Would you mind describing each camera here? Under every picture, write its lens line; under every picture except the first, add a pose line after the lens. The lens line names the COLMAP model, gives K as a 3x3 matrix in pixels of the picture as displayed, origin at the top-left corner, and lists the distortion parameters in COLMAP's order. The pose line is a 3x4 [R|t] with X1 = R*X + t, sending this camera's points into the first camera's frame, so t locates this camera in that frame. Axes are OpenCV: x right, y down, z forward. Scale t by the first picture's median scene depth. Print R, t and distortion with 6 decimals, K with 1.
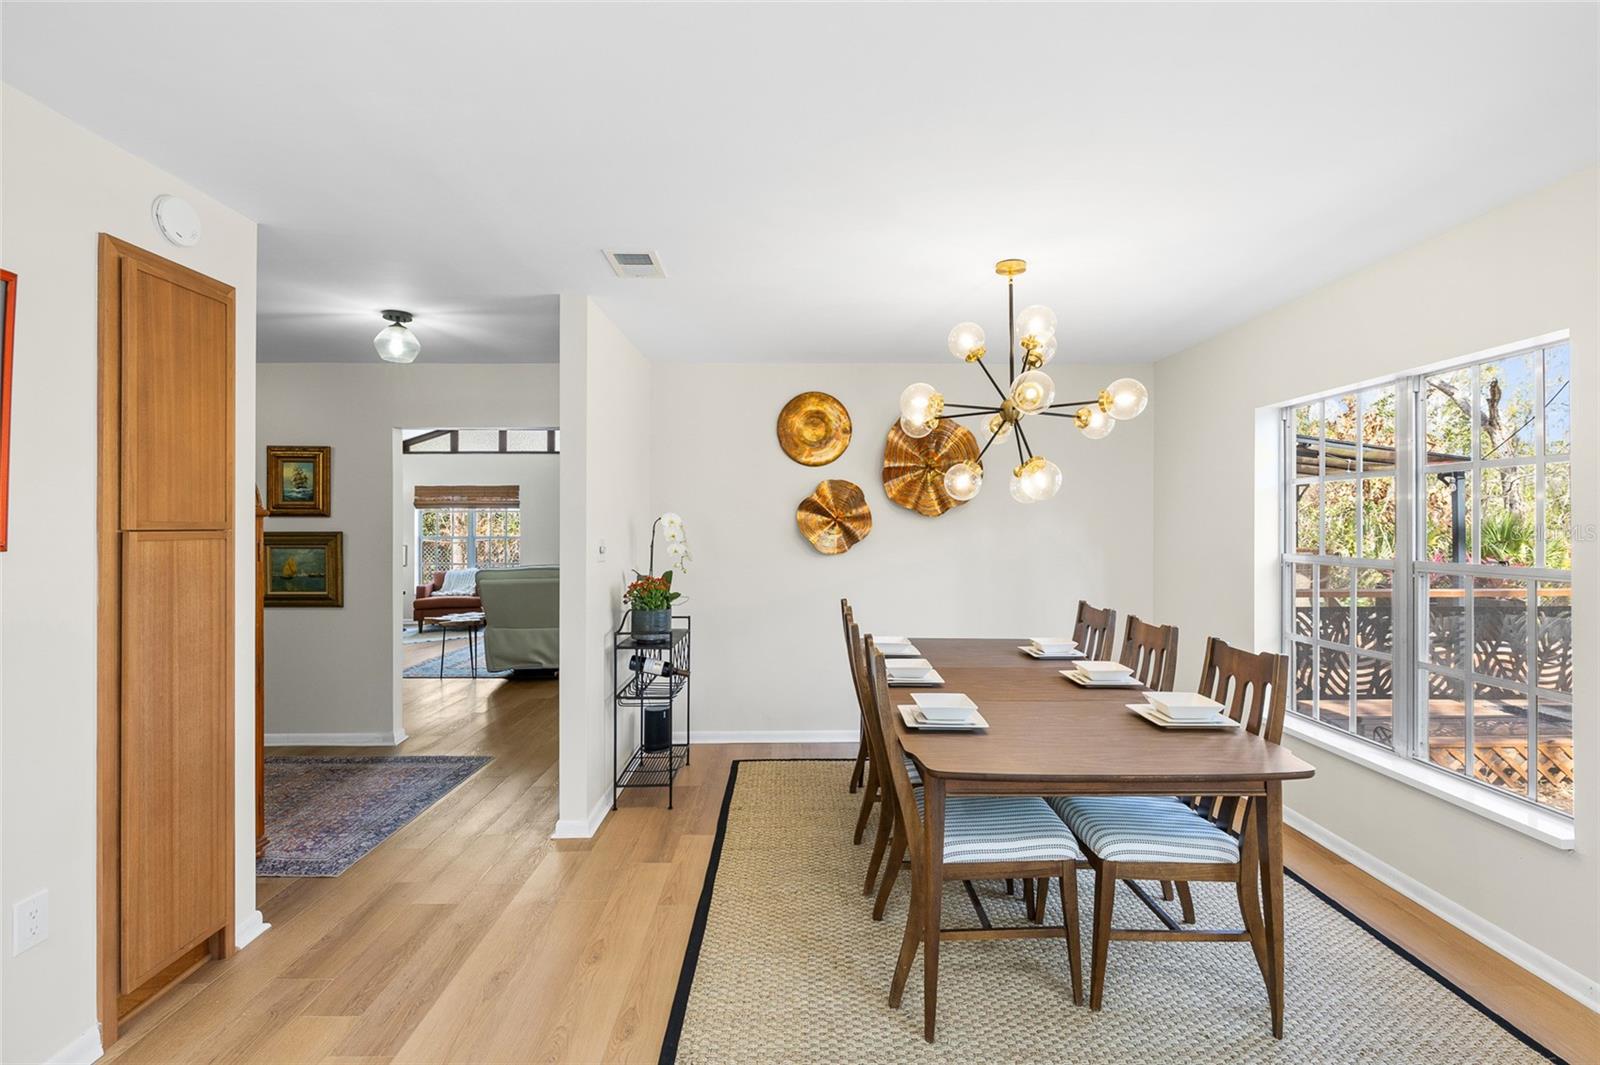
lens RADIAL K [[728.3, 0, 800.9], [0, 728.3, 521.7], [0, 0, 1]] dist [-0.001951, 0.000224]
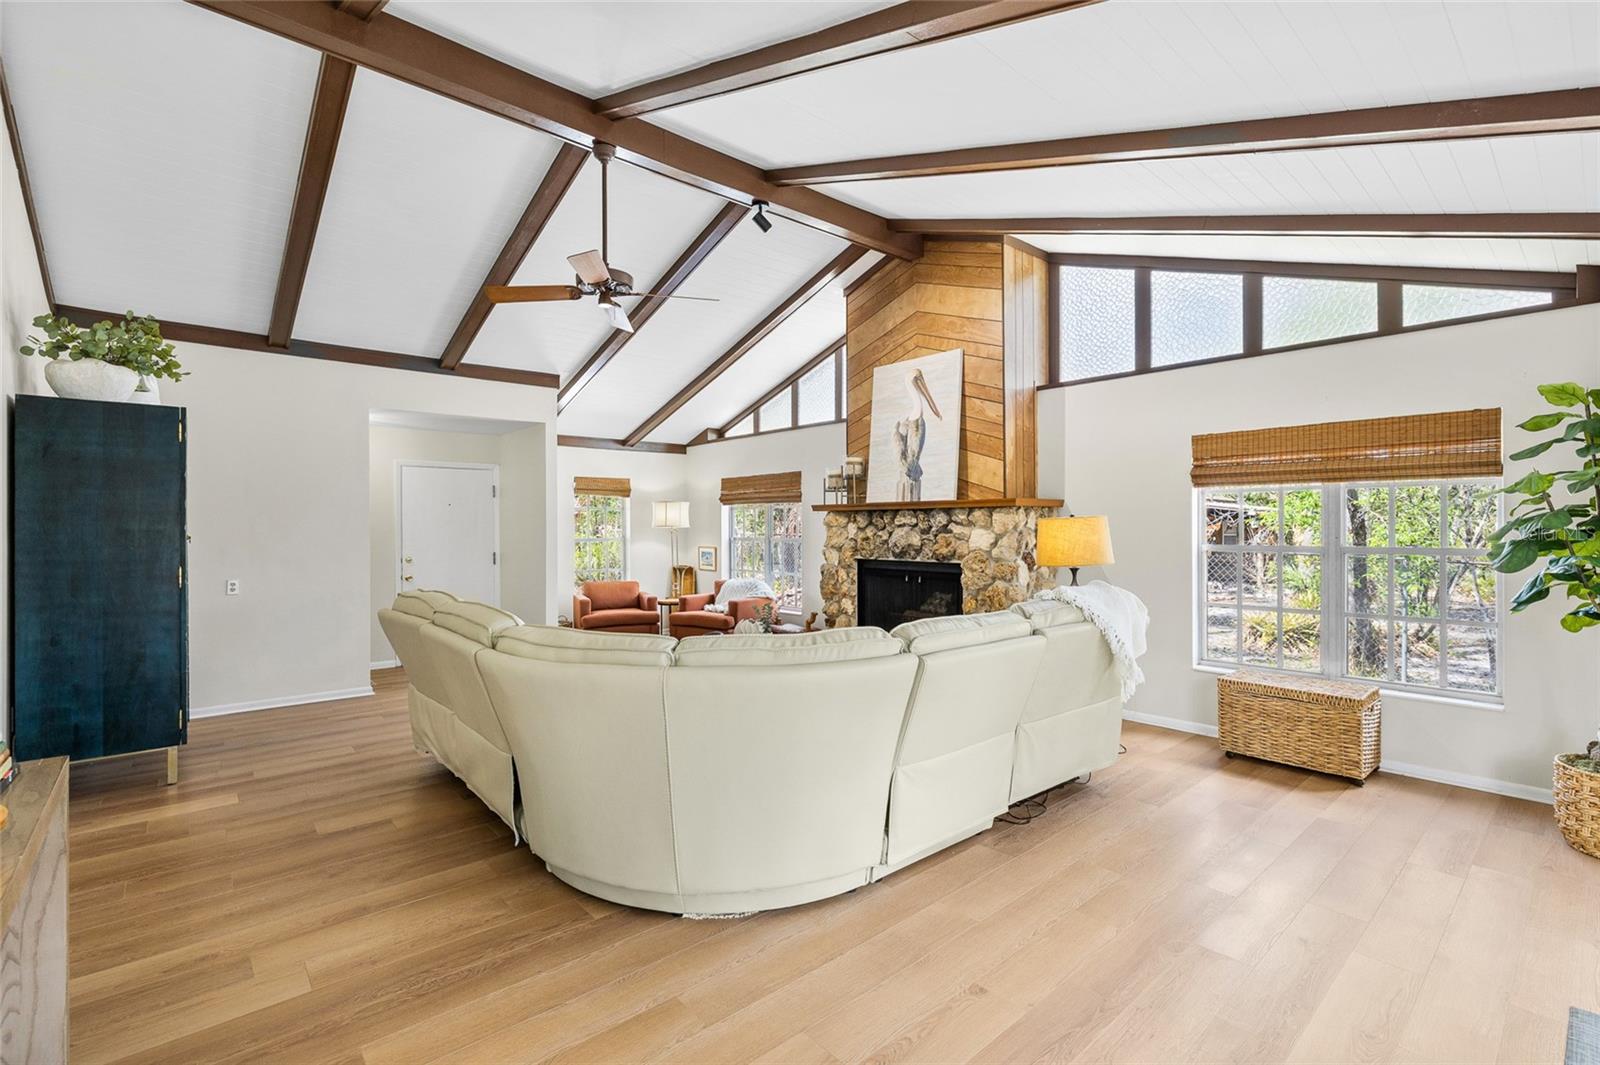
lens RADIAL K [[716.5, 0, 798.6], [0, 716.5, 525.6], [0, 0, 1]] dist [-0.003837, 0.000450]
pose [[0.649466, 0.000025, -0.760391, 0.500028], [0.003894, 0.999987, 0.003359, 0.011707], [0.760381, -0.005143, 0.649457, 1.498764]]
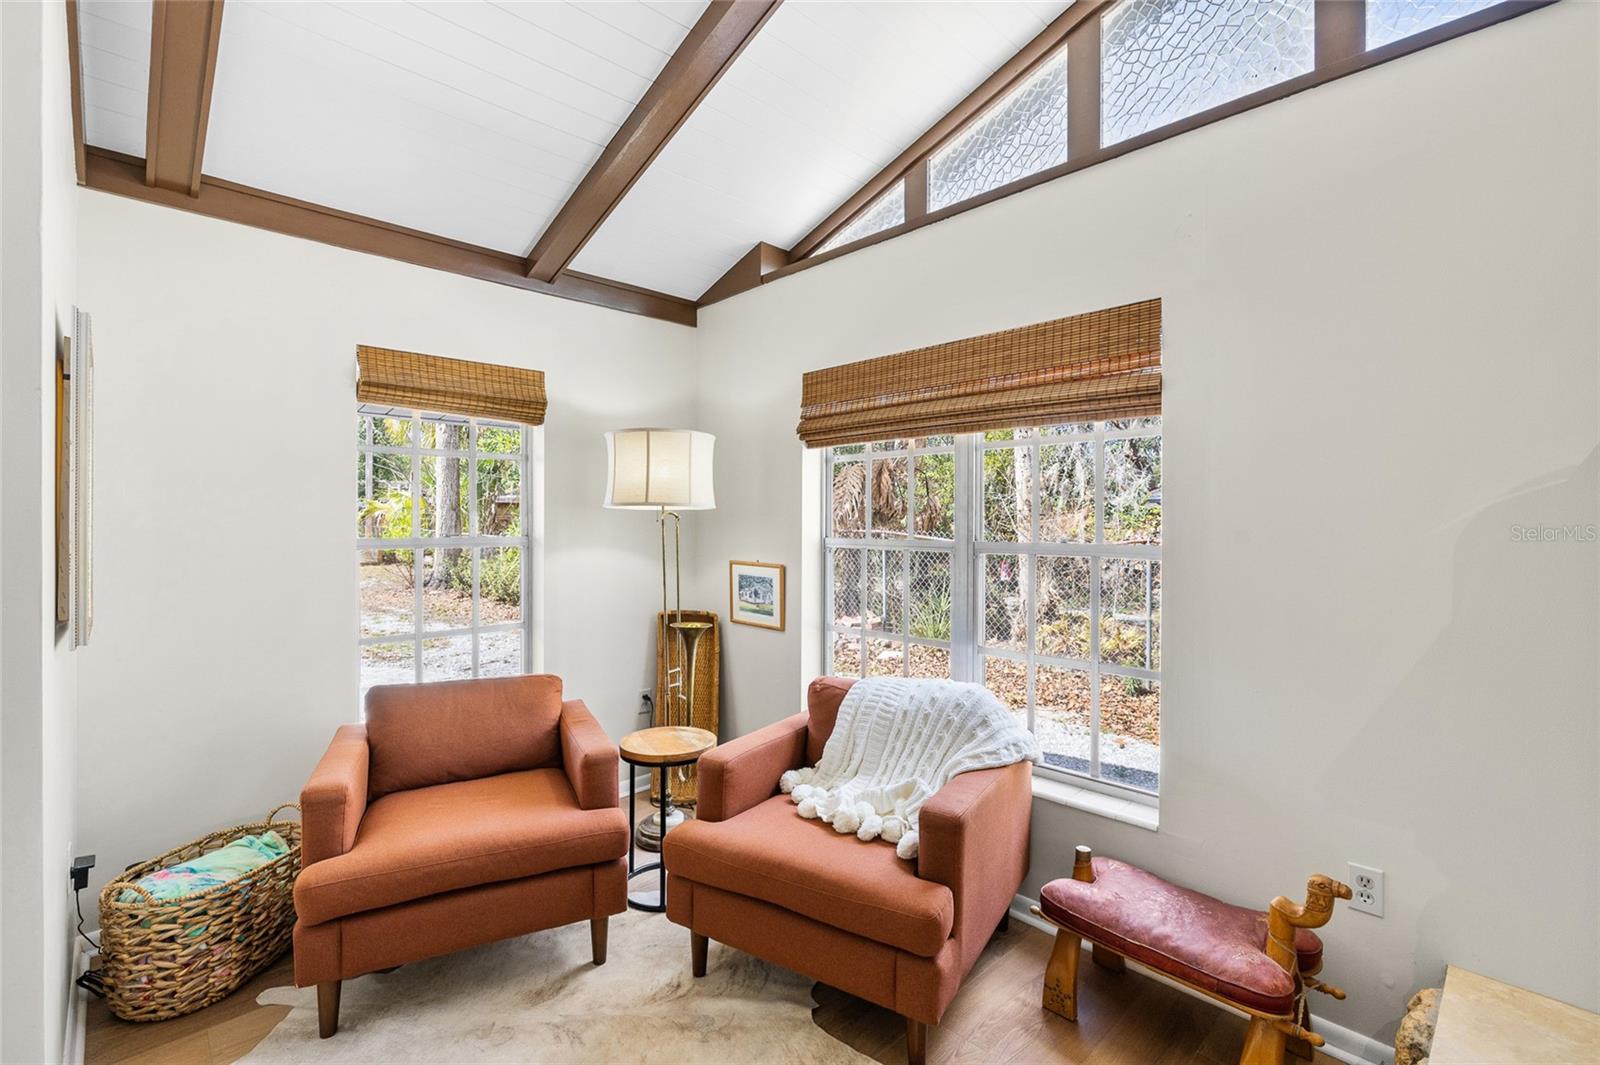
lens RADIAL K [[728.3, 0, 800.9], [0, 728.3, 521.7], [0, 0, 1]] dist [-0.001951, 0.000224]
pose [[0.686879, 0.006758, -0.726741, -0.882583], [-0.003581, 0.999976, 0.005915, 0.033842], [0.726763, -0.001460, 0.686886, 2.273703]]
